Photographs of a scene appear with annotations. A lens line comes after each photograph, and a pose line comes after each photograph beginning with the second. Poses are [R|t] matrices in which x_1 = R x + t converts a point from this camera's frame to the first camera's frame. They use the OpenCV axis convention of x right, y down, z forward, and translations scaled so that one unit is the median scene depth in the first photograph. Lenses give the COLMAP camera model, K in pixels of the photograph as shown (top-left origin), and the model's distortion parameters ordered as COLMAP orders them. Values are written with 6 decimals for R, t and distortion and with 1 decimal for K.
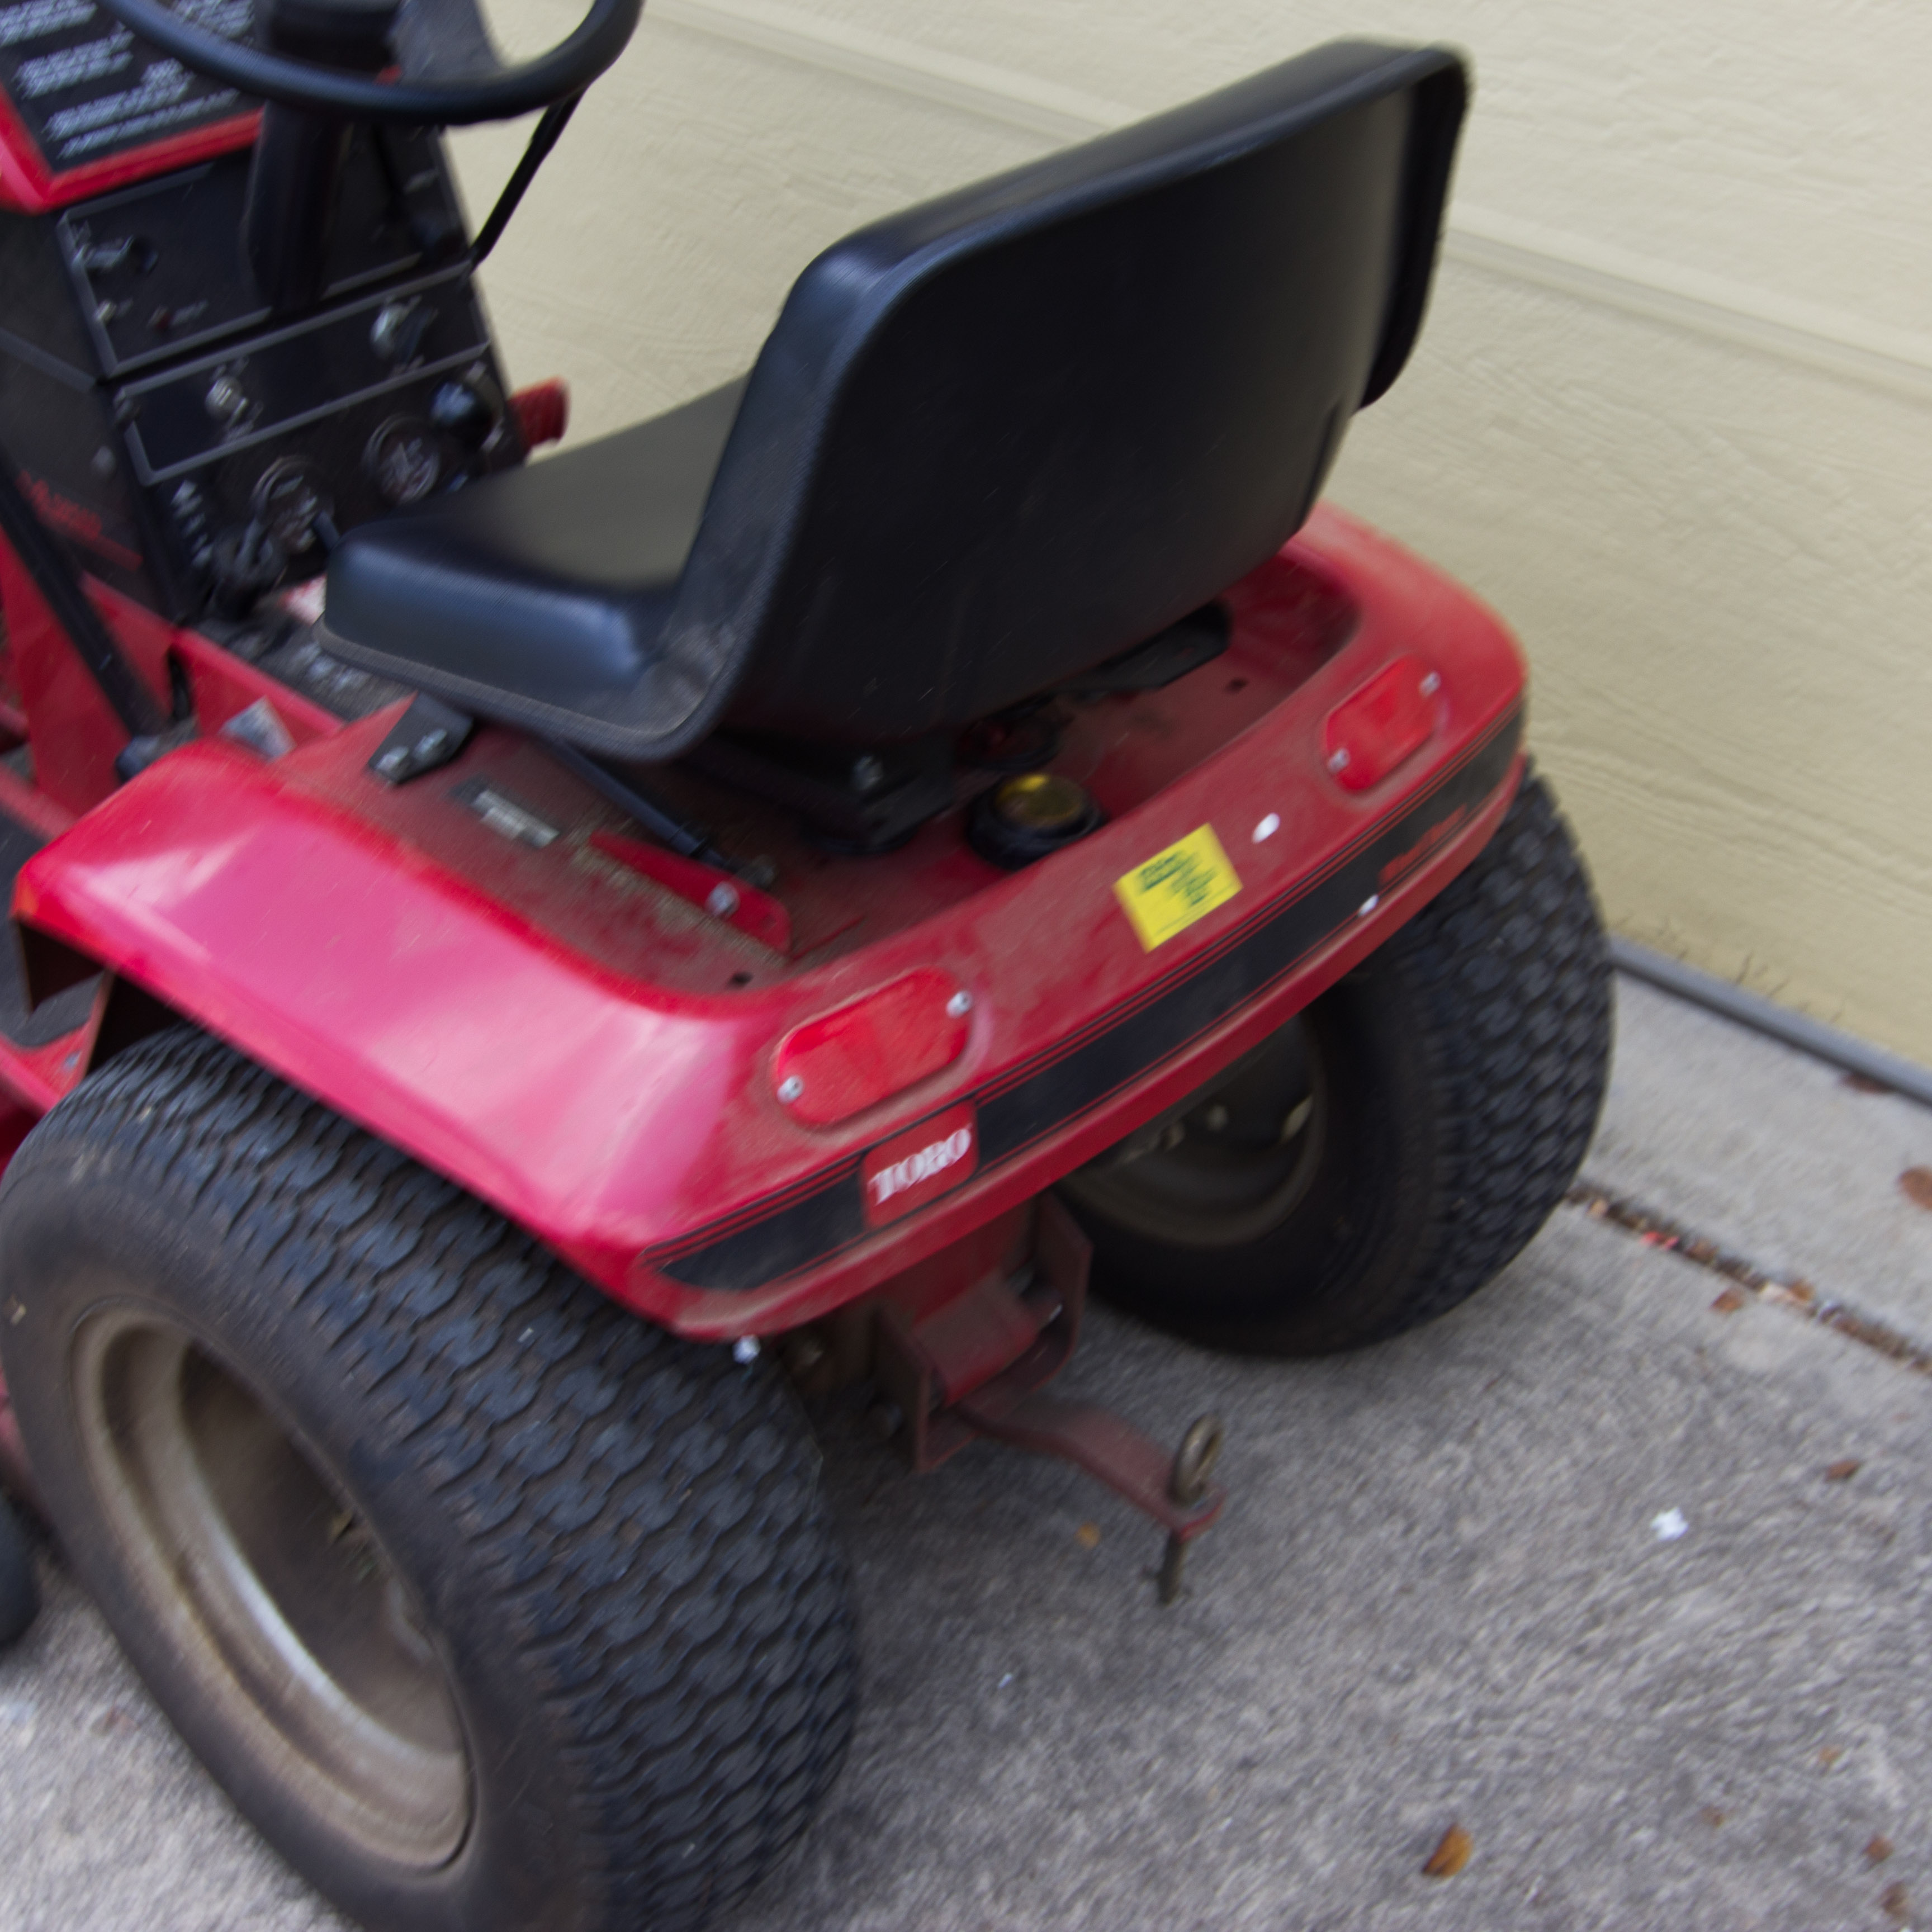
lens RADIAL K [[3047.9, 0, 959.9], [0, 3047.9, 965.5], [0, 0, 1]] dist [0.003158, 0.000000]
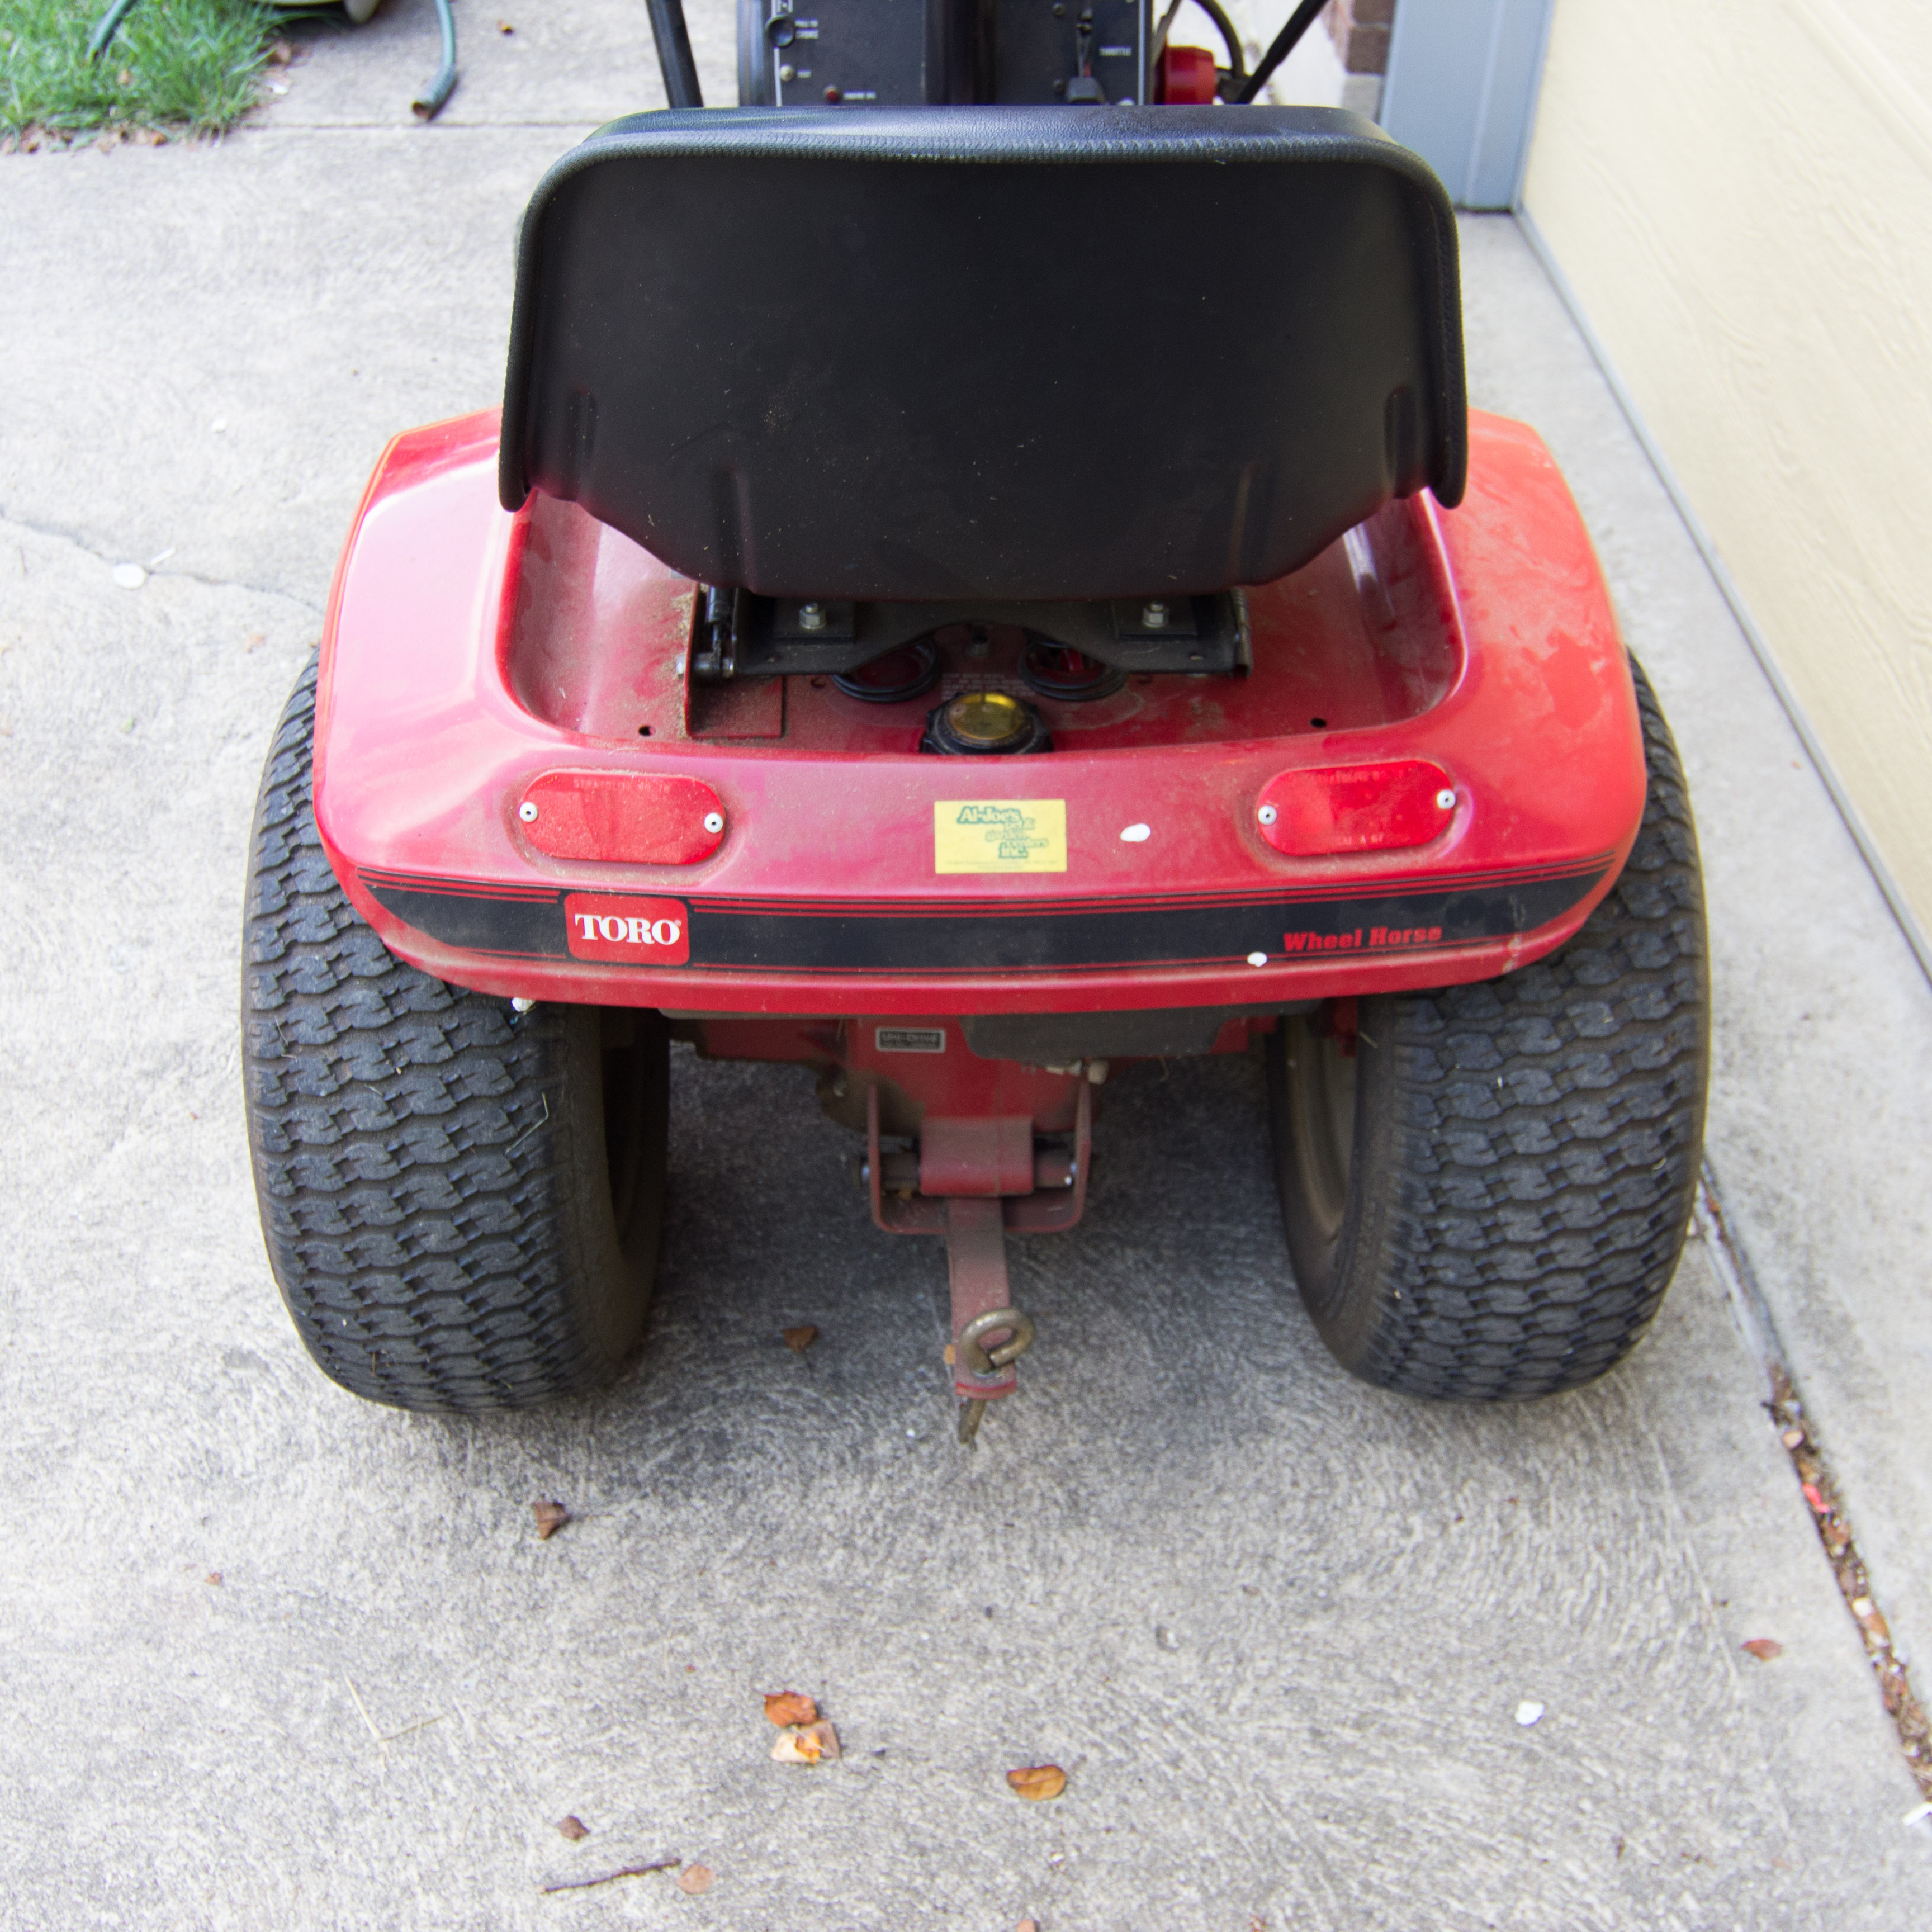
lens RADIAL K [[2519.6, 0, 960.4], [0, 2519.6, 925.6], [0, 0, 1]] dist [-0.010845, 0.000000]
pose [[0.696053, 0.468339, -0.544215, 0.510672], [-0.419314, 0.880436, 0.221378, -0.172475], [0.582826, 0.074106, 0.809211, 0.248788]]
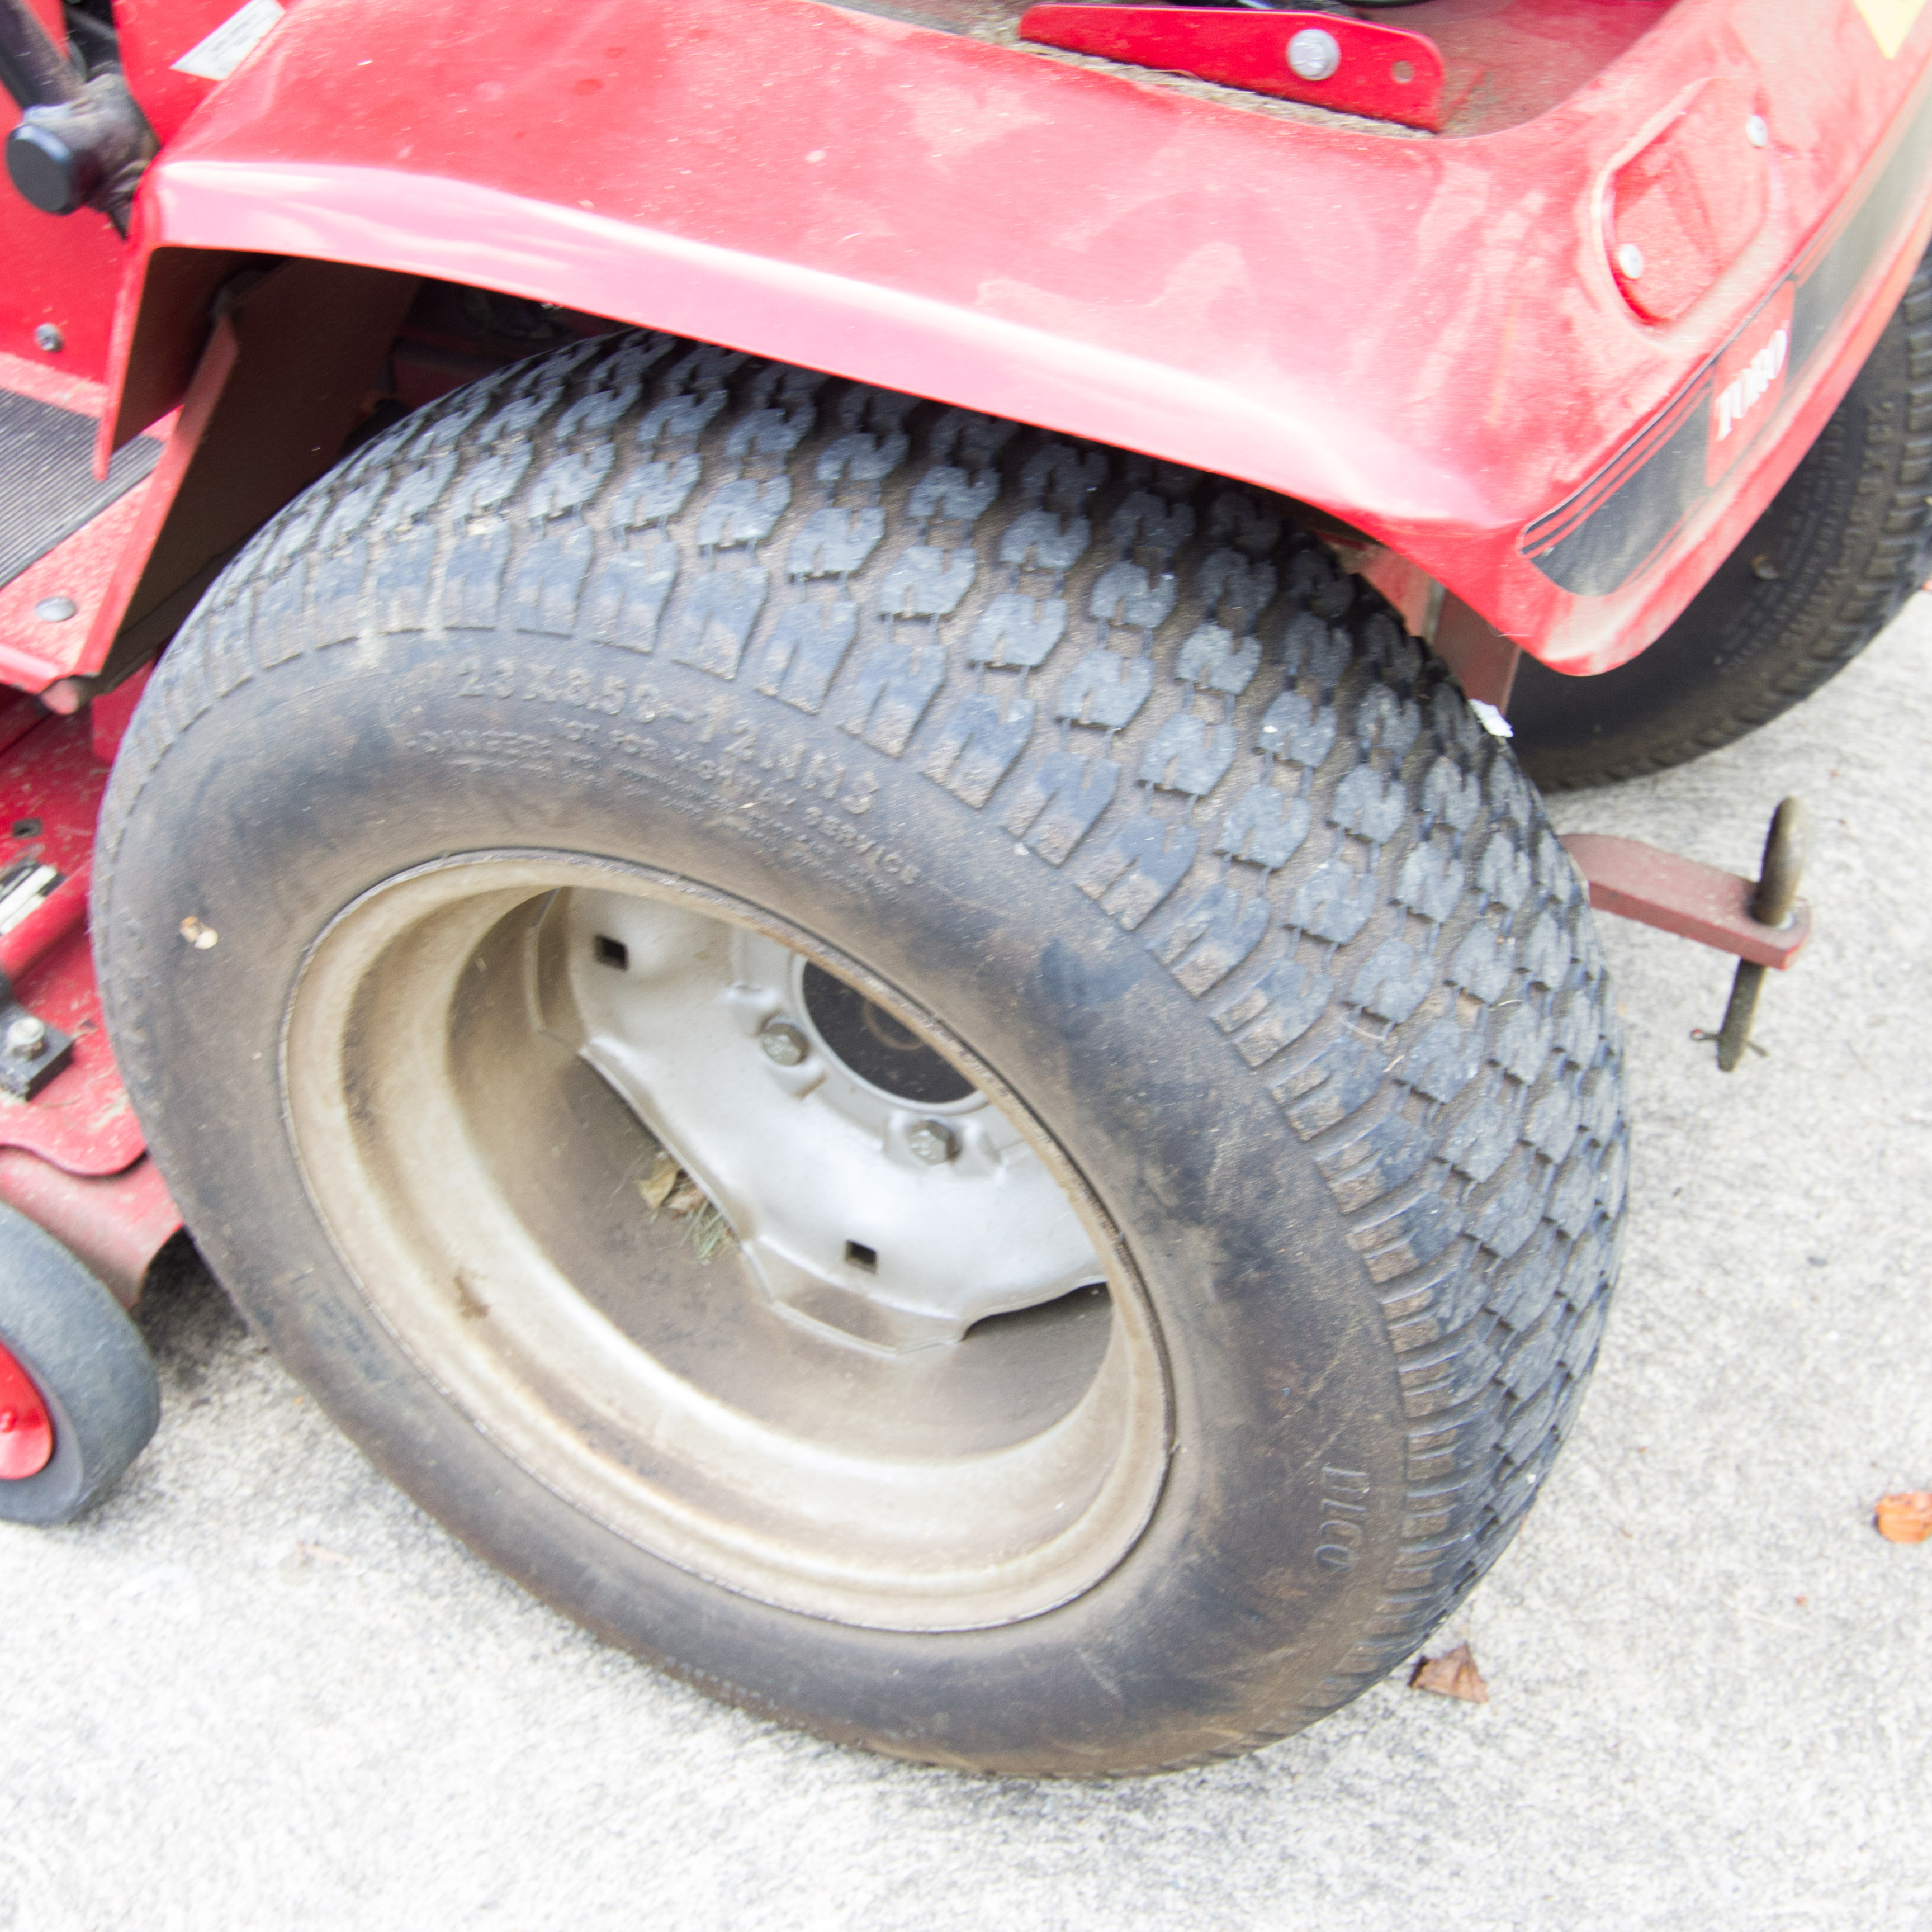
lens RADIAL K [[3047.9, 0, 973.8], [0, 3047.9, 968.3], [0, 0, 1]] dist [0.003158, 0.000000]
pose [[0.954179, -0.189650, 0.231464, -0.295081], [0.167861, 0.979583, 0.110638, 0.074878], [-0.247721, -0.066714, 0.966532, 0.341651]]
